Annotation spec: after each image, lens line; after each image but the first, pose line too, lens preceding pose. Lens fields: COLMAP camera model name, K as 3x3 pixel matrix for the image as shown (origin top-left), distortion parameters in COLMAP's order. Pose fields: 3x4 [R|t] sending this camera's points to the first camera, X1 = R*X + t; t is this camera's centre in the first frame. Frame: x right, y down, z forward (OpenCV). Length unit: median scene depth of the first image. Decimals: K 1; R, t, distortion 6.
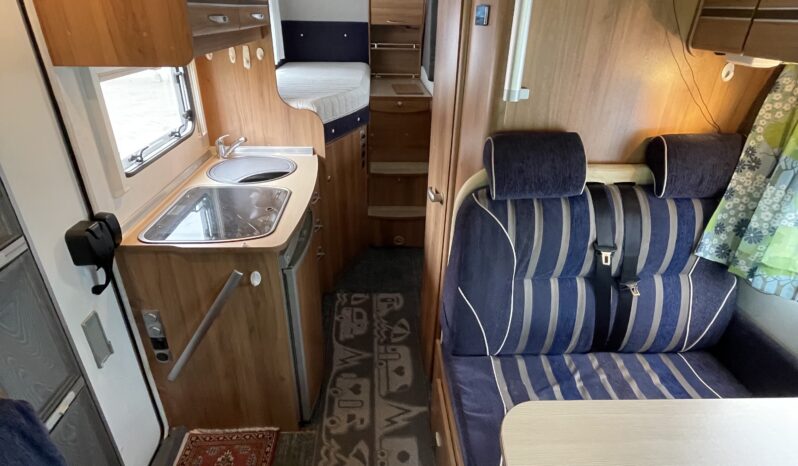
lens RADIAL K [[427.2, 0, 395.9], [0, 427.2, 228.5], [0, 0, 1]] dist [-0.001400, -0.000095]
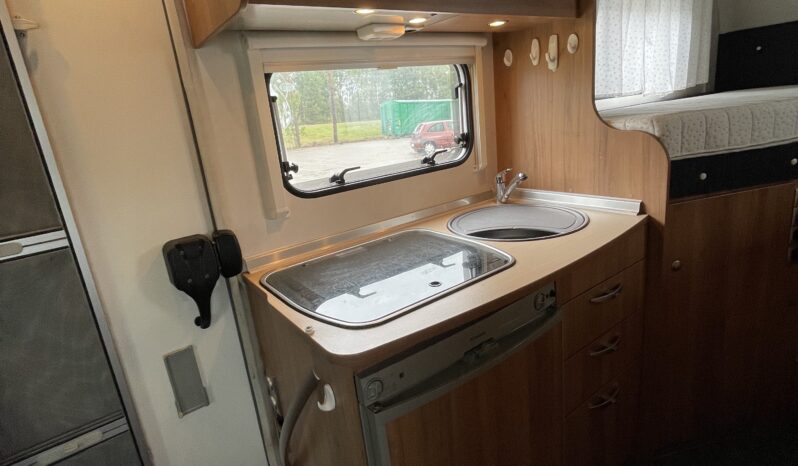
lens RADIAL K [[427.2, 0, 395.9], [0, 427.2, 228.5], [0, 0, 1]] dist [-0.001400, -0.000095]
pose [[0.548004, 0.150645, -0.822799, 0.086296], [-0.267484, 0.963561, -0.001734, -0.074457], [0.792555, 0.221036, 0.568330, 0.466919]]
